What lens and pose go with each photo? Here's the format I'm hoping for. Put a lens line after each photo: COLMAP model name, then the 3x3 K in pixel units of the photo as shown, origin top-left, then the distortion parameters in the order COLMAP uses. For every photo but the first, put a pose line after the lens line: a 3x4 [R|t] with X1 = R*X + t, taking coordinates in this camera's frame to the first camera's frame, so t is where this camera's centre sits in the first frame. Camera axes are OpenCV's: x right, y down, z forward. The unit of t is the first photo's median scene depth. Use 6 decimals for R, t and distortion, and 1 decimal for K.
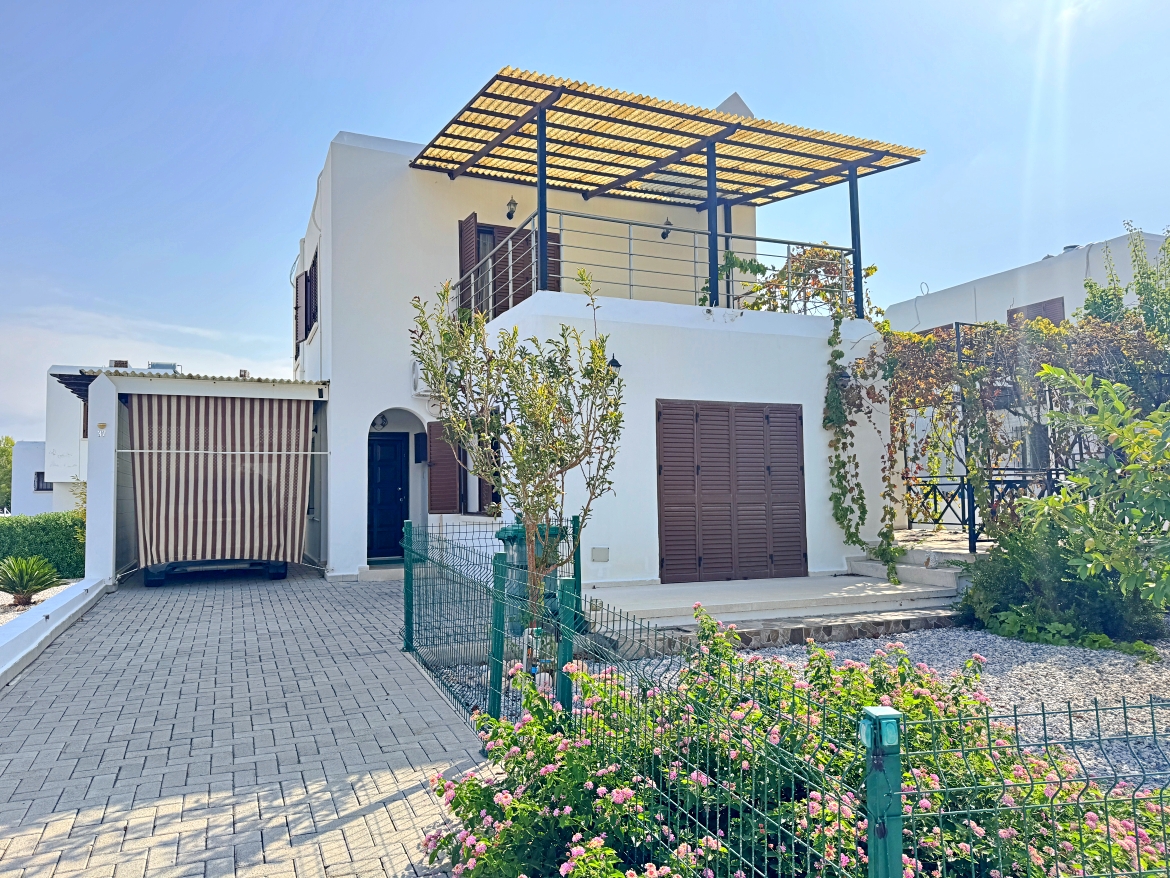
lens RADIAL K [[828.1, 0, 582.8], [0, 828.1, 450.2], [0, 0, 1]] dist [0.056702, -0.066688]
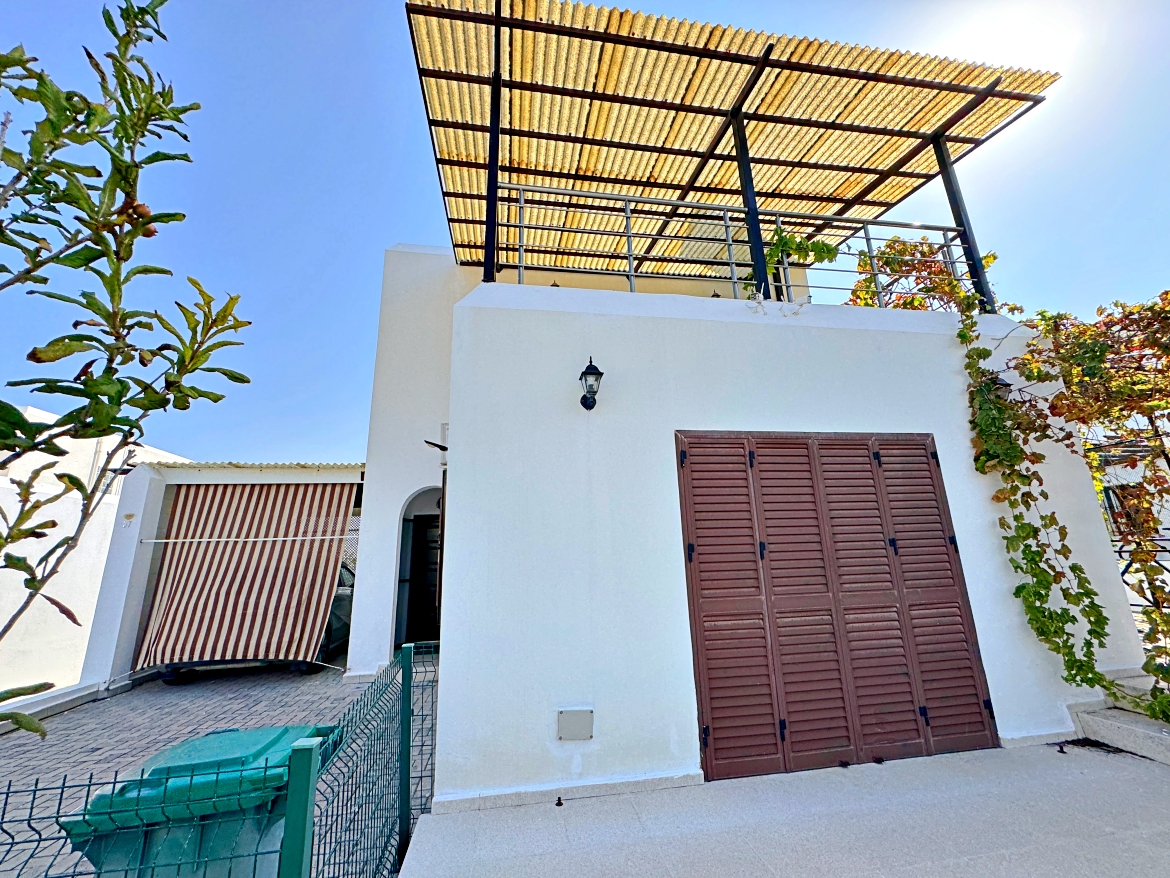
lens RADIAL K [[463.4, 0, 592.8], [0, 463.4, 441.0], [0, 0, 1]] dist [-0.005034, 0.001159]
pose [[0.971200, -0.076620, -0.225611, 0.097991], [0.032872, 0.980917, -0.191628, 0.007289], [0.235988, 0.178693, 0.955185, 0.620243]]
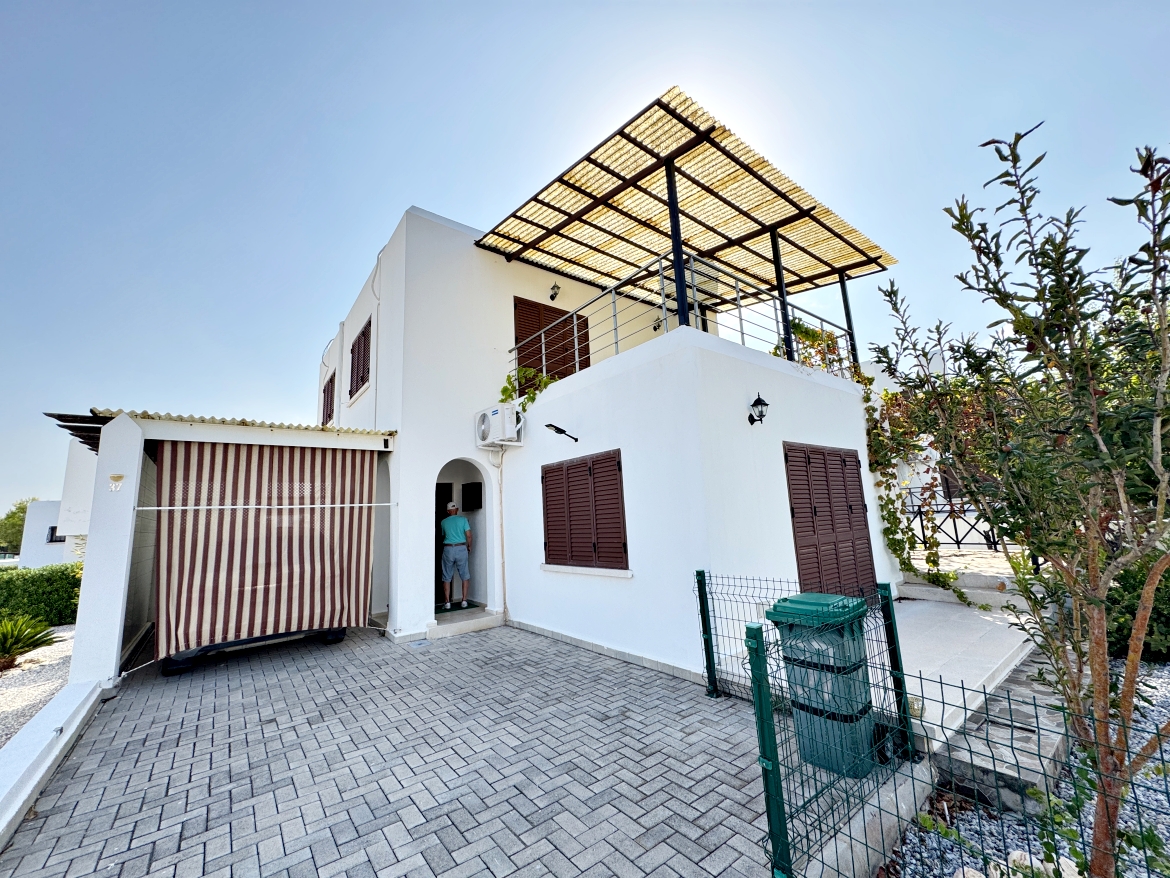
lens RADIAL K [[463.4, 0, 585.2], [0, 463.4, 439.3], [0, 0, 1]] dist [-0.005034, 0.001159]
pose [[0.965464, 0.008662, 0.260392, -0.271972], [0.023397, 0.992526, -0.119769, -0.002123], [-0.259483, 0.121725, 0.958046, 0.483100]]
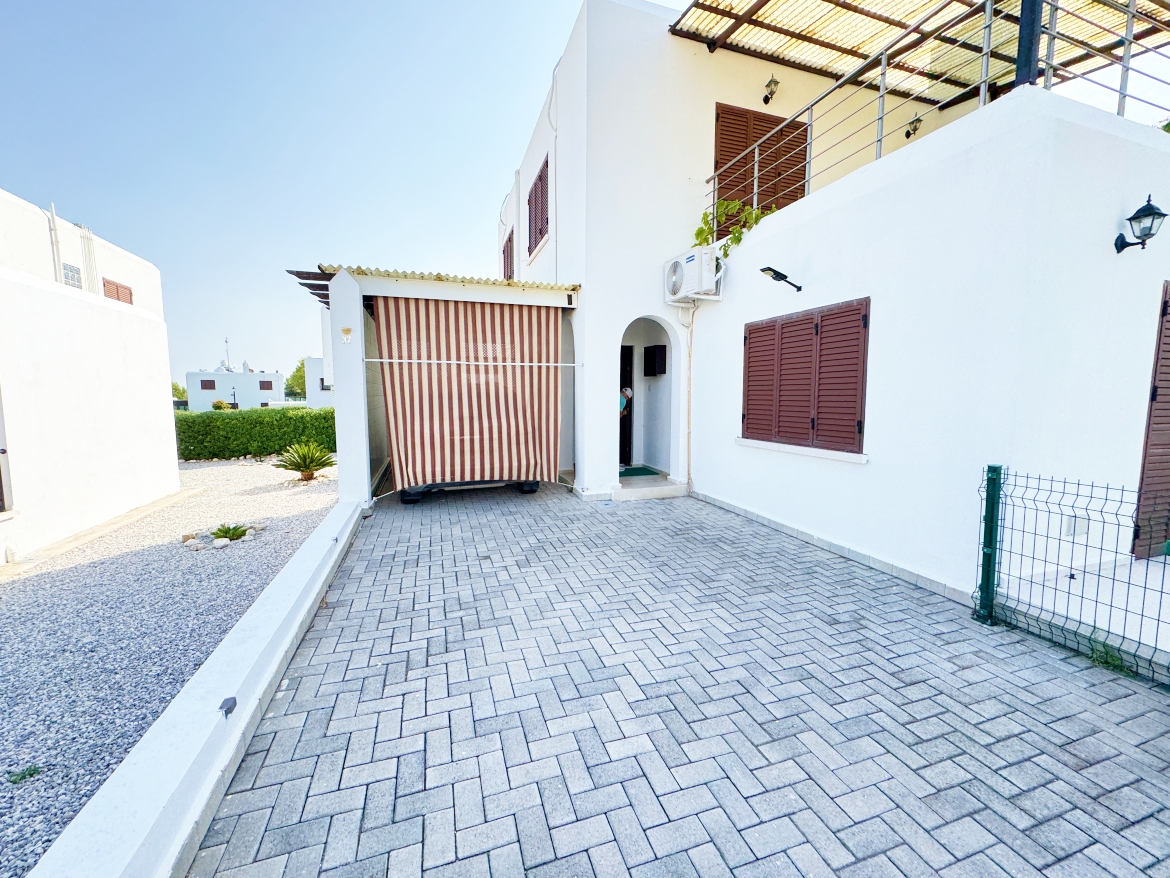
lens RADIAL K [[463.4, 0, 585.0], [0, 463.4, 438.3], [0, 0, 1]] dist [-0.005034, 0.001159]
pose [[0.996867, 0.020527, -0.076380, -0.303005], [-0.008759, 0.988445, 0.151326, 0.007148], [0.078604, -0.150183, 0.985529, 0.556578]]
